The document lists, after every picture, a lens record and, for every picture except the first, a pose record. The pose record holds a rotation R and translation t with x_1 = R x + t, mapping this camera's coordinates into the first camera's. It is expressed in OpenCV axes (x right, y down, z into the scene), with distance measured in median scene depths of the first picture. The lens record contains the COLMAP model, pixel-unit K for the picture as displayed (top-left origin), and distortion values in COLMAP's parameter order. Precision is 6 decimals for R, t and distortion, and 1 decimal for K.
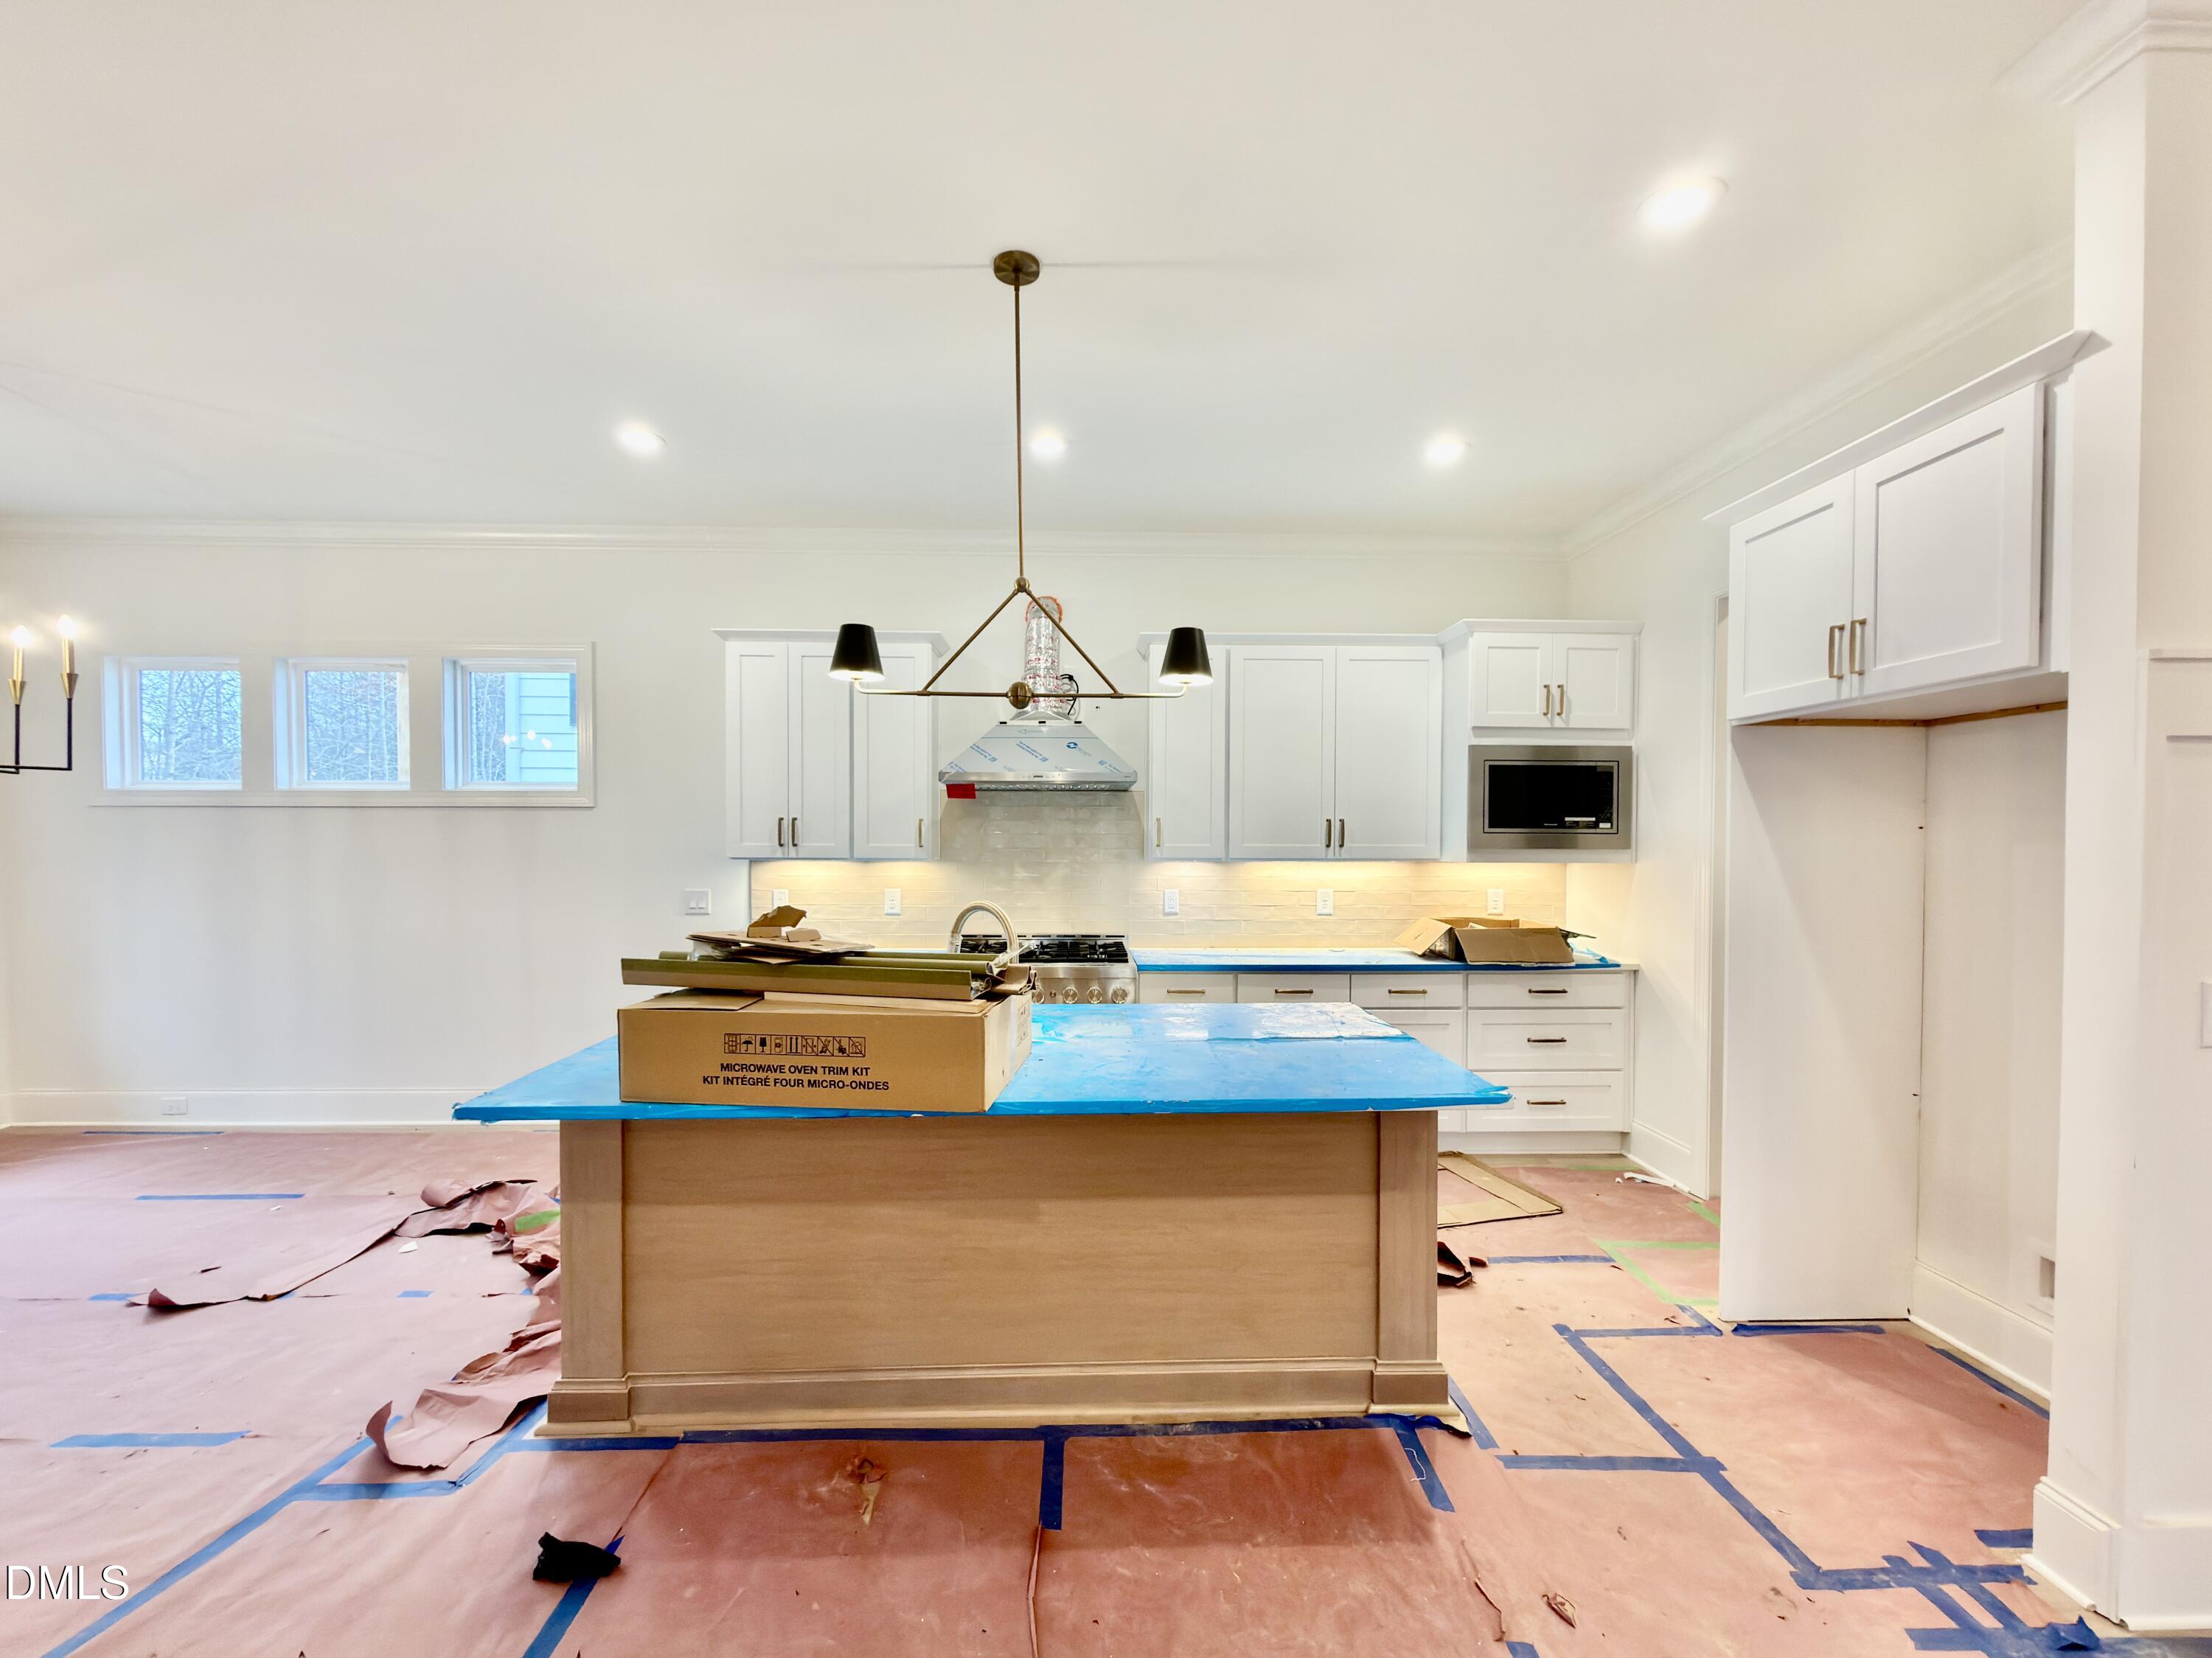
lens RADIAL K [[938.9, 0, 1106.0], [0, 938.9, 829.0], [0, 0, 1]] dist [-0.001980, -0.000295]
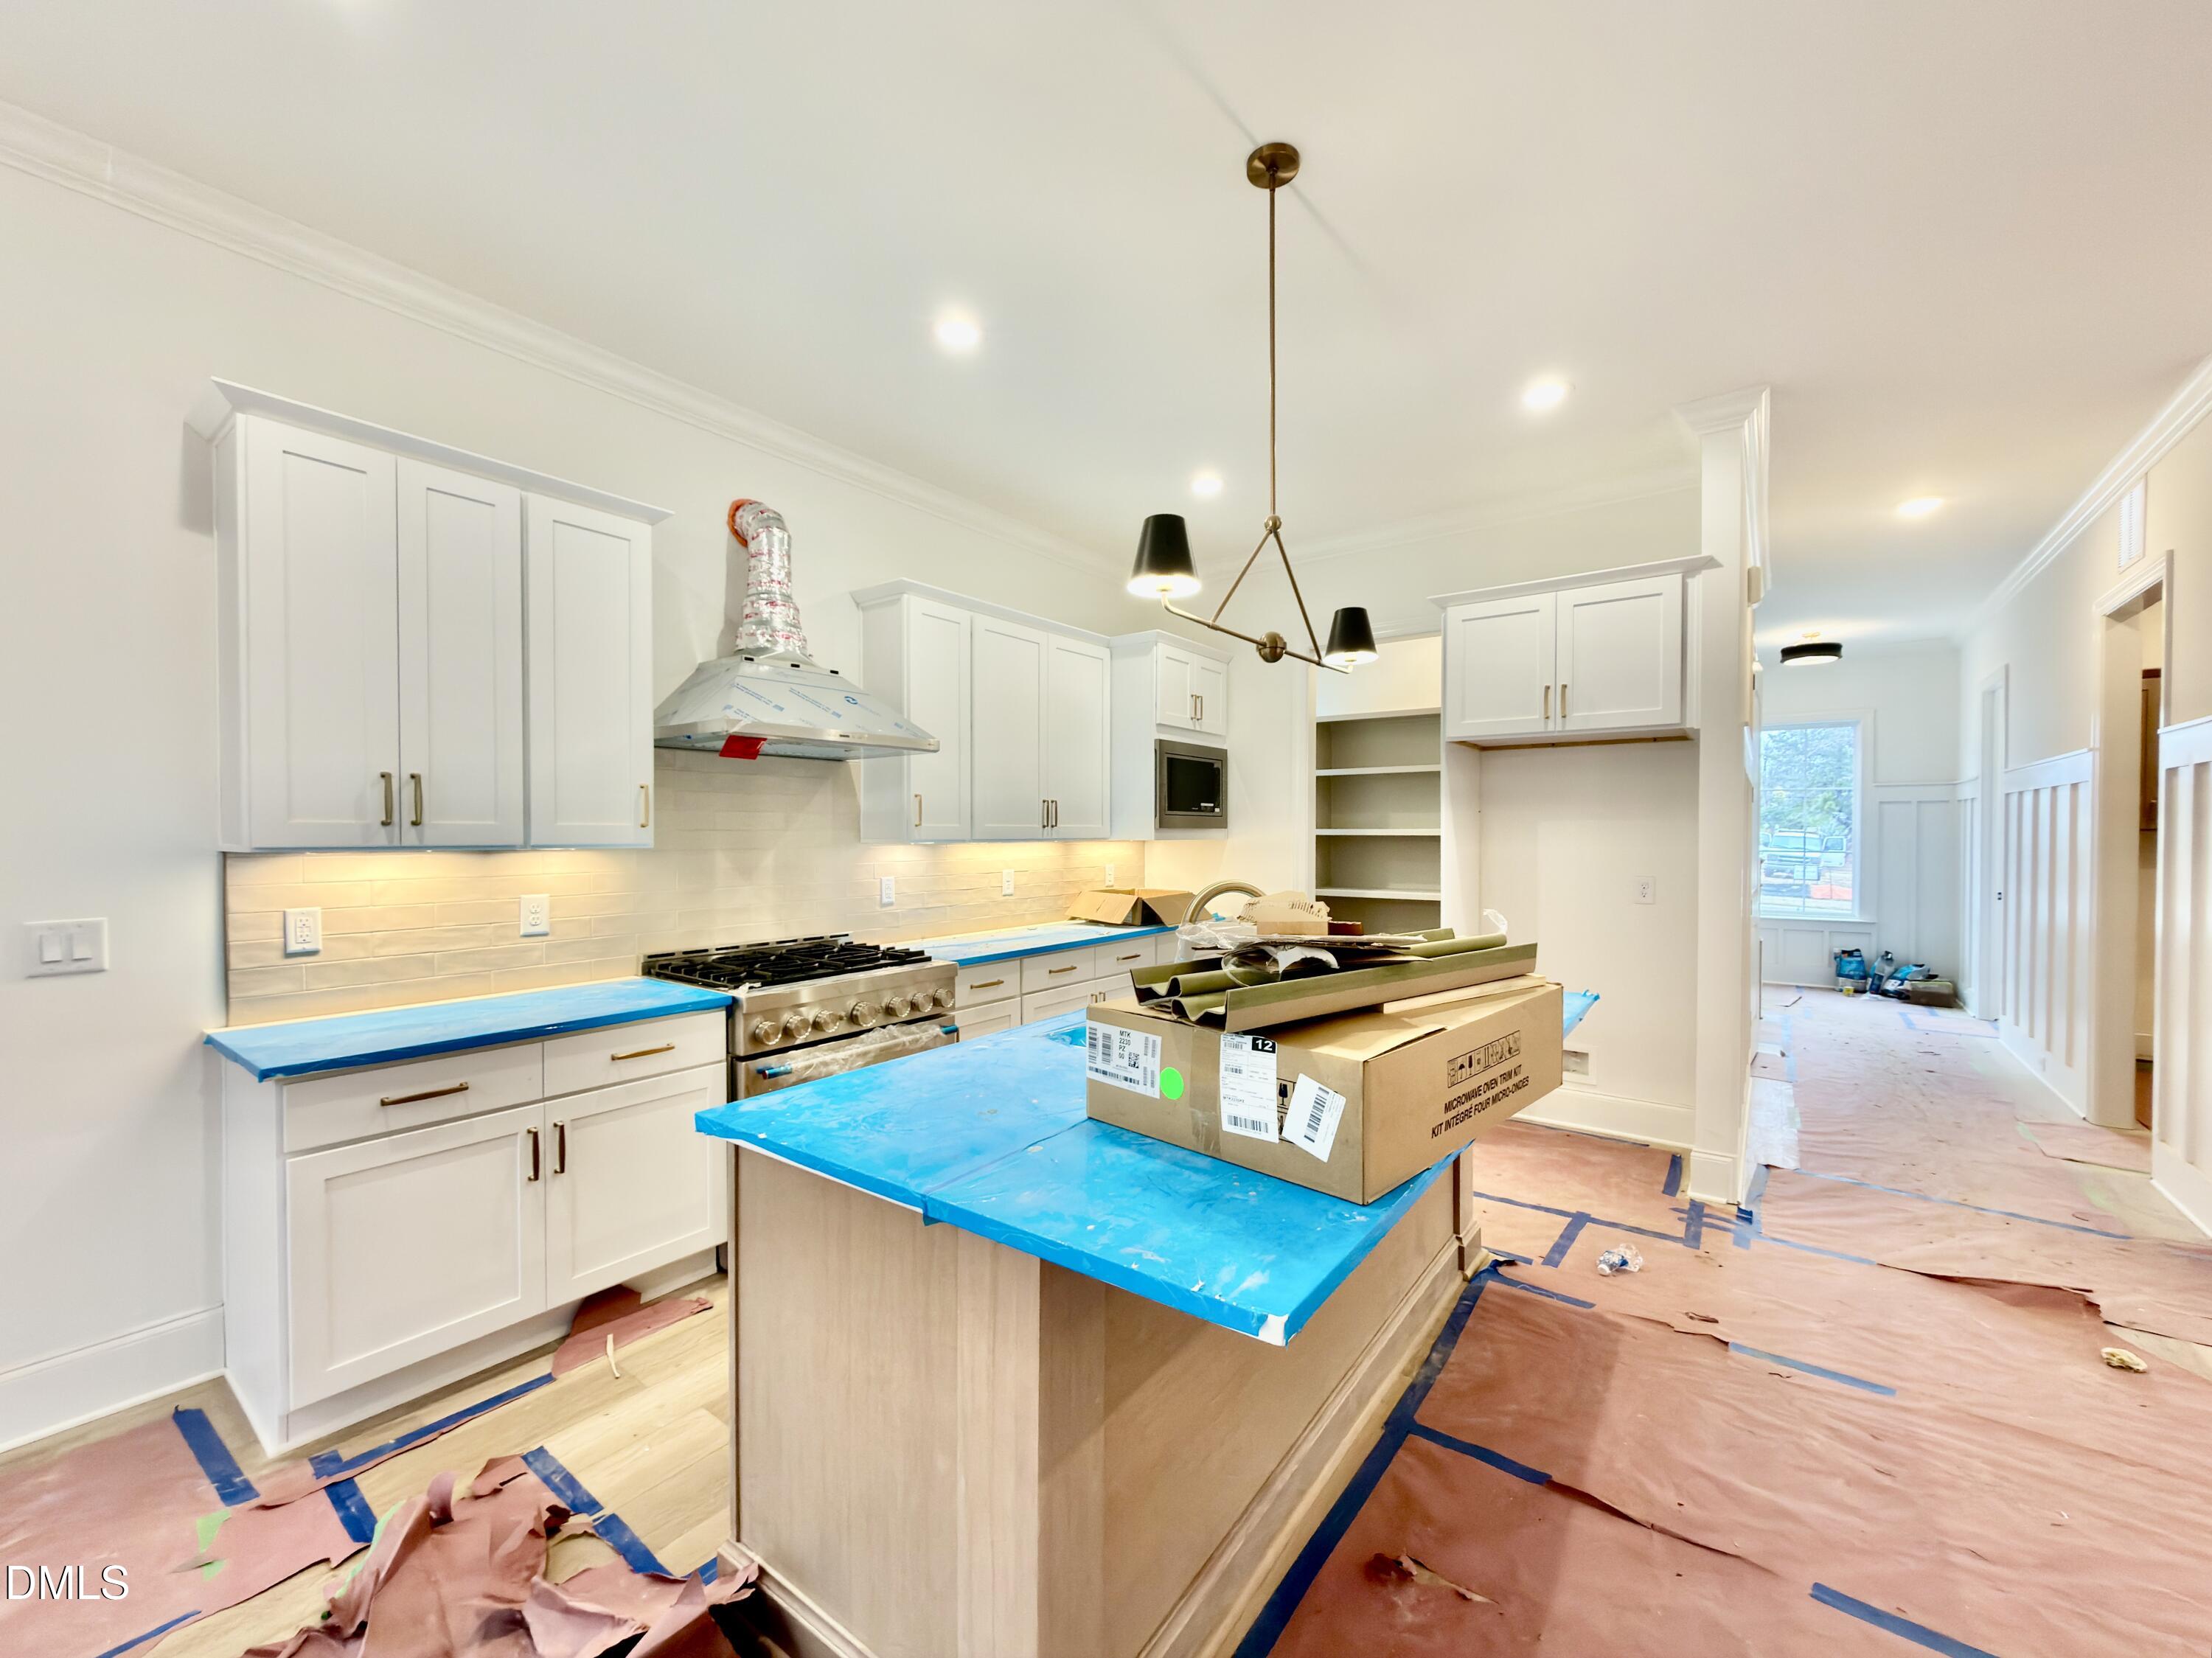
lens RADIAL K [[896.0, 0, 1106.0], [0, 896.0, 829.0], [0, 0, 1]] dist [-0.001264, 0.000406]
pose [[0.614661, -0.001367, 0.788790, -0.537104], [-0.006799, 0.999952, 0.007031, 0.014753], [-0.788762, -0.009684, 0.614622, 0.374860]]
